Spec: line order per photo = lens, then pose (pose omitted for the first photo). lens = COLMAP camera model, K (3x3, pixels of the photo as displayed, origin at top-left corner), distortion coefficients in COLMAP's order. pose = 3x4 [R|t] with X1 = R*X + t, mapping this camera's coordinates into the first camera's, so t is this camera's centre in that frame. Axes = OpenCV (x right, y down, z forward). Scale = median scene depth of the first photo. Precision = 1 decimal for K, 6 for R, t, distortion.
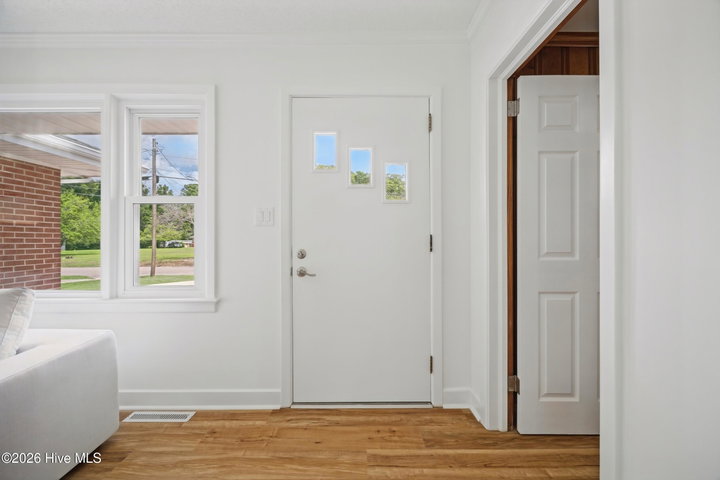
lens RADIAL K [[285.9, 0, 359.0], [0, 285.9, 240.5], [0, 0, 1]] dist [-0.001160, 0.000163]
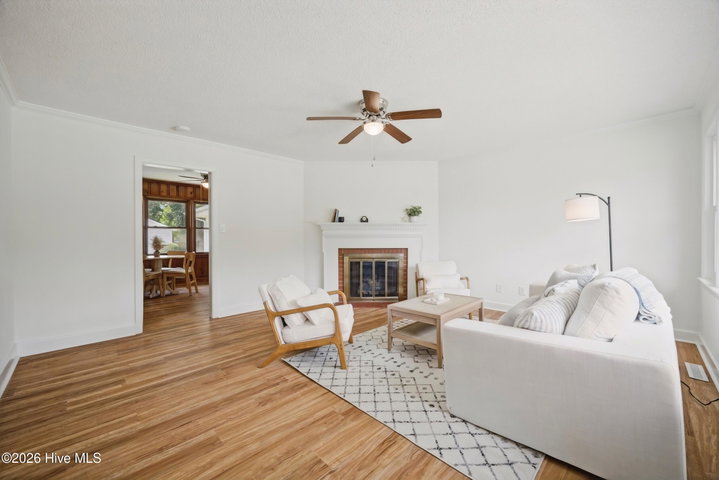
lens RADIAL K [[284.0, 0, 359.5], [0, 284.0, 240.0], [0, 0, 1]] dist [-0.001639, -0.000371]
pose [[-0.715722, 0.007799, -0.698342, 0.163554], [0.004428, 0.999968, 0.006629, -0.003411], [0.698372, 0.001652, -0.715733, 0.777511]]
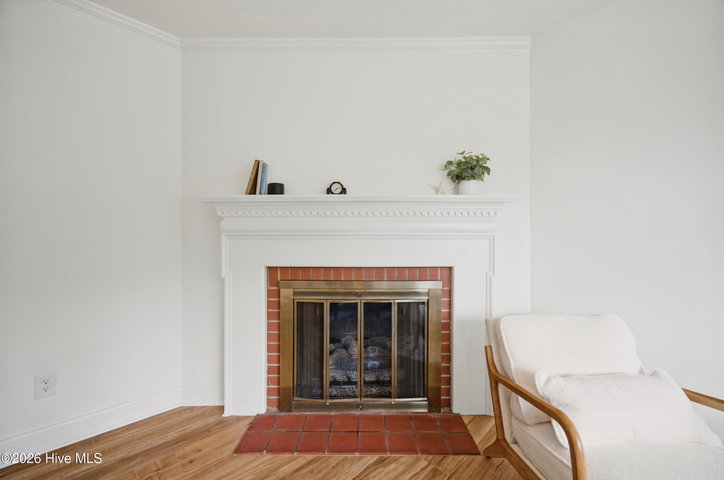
lens RADIAL K [[287.1, 0, 362.7], [0, 287.1, 235.1], [0, 0, 1]] dist [-0.015286, 0.000051]
pose [[-0.713333, -0.001486, -0.700824, -1.070979], [0.001479, 0.999992, -0.003626, -0.012151], [0.700824, -0.003623, -0.713325, -0.297277]]
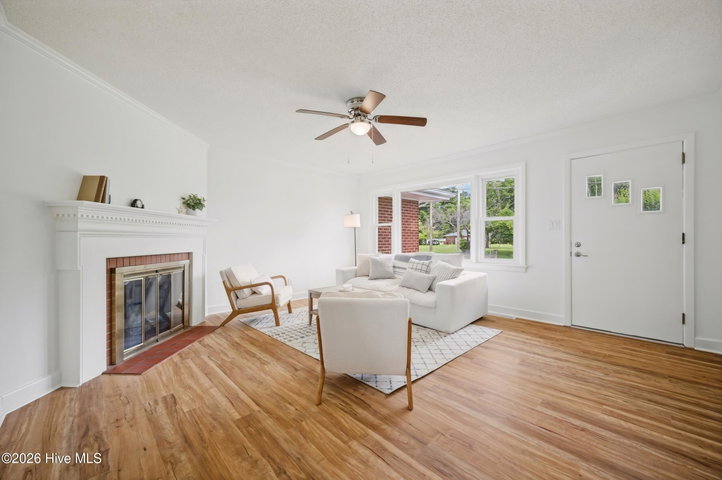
lens RADIAL K [[285.2, 0, 361.0], [0, 285.2, 240.0], [0, 0, 1]] dist [-0.001639, -0.000371]
pose [[0.684393, 0.001065, -0.729112, 0.178642], [0.002777, 0.999988, 0.004068, 0.007466], [0.729108, -0.004809, 0.684382, -1.252146]]
